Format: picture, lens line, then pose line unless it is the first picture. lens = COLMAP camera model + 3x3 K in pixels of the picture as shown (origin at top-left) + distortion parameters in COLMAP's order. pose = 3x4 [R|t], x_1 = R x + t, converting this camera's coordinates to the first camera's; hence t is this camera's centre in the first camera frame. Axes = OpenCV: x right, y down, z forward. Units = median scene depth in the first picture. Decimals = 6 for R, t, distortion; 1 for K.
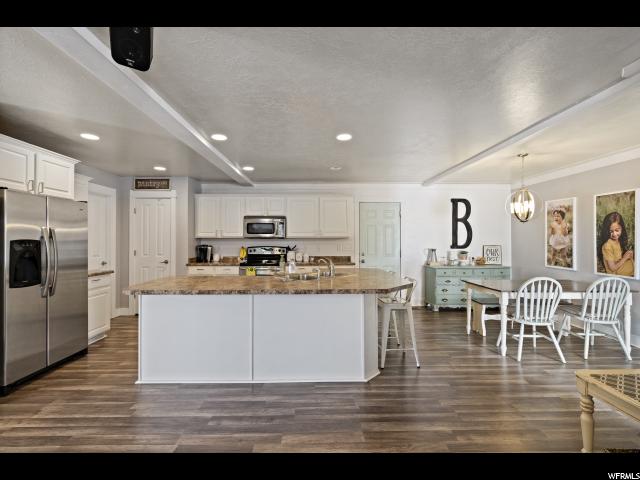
lens RADIAL K [[294.8, 0, 313.5], [0, 294.8, 235.3], [0, 0, 1]] dist [-0.001523, 0.001178]
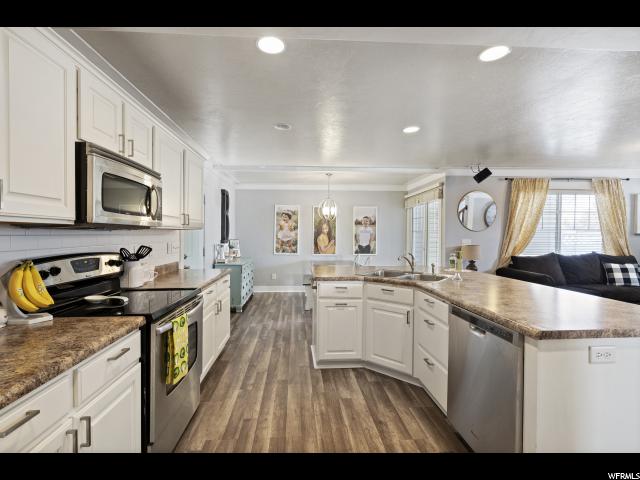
lens RADIAL K [[294.8, 0, 317.6], [0, 294.8, 240.9], [0, 0, 1]] dist [-0.001523, 0.001178]
pose [[-0.073460, -0.020023, 0.997097, -0.570796], [-0.015462, 0.999701, 0.018936, 0.018965], [-0.997178, -0.014026, -0.073748, 0.946795]]
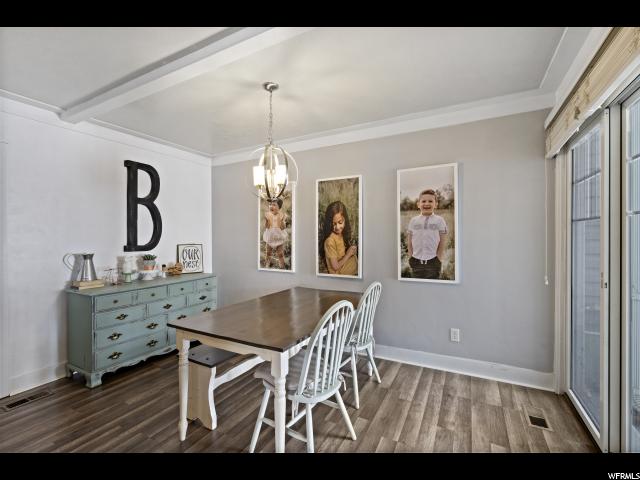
lens RADIAL K [[294.8, 0, 314.6], [0, 294.8, 237.4], [0, 0, 1]] dist [-0.001523, 0.001178]
pose [[0.489521, -0.005317, 0.871975, 0.198471], [-0.003310, 0.999963, 0.007956, 0.015938], [-0.871985, -0.006781, 0.489485, 0.519214]]
